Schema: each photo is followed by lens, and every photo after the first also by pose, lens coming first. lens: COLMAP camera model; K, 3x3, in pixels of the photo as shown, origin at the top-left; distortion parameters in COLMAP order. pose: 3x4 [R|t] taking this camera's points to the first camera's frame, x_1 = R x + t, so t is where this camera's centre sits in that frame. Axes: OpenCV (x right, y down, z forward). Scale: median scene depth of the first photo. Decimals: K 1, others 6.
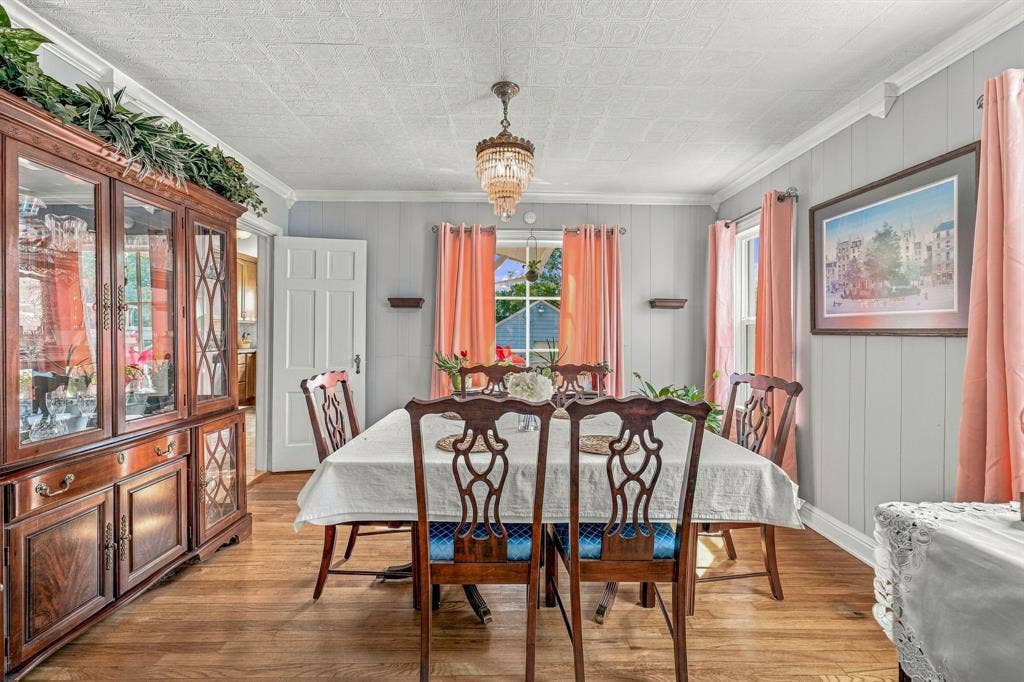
lens RADIAL K [[408.5, 0, 512.0], [0, 408.5, 341.0], [0, 0, 1]] dist [0.000539, 0.000110]
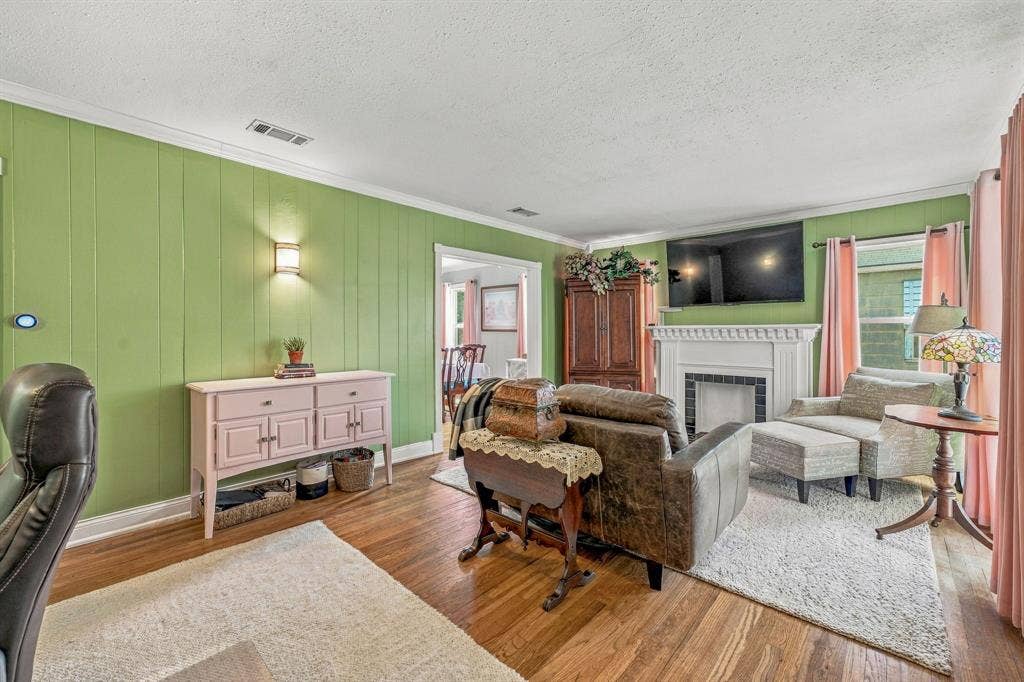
lens RADIAL K [[425.7, 0, 512.0], [0, 425.7, 341.0], [0, 0, 1]] dist [-0.000457, 0.000064]
pose [[0.679468, -0.014684, 0.733558, -1.423890], [0.012142, 0.999888, 0.008768, 0.031978], [-0.733605, 0.002949, 0.679570, -1.287782]]
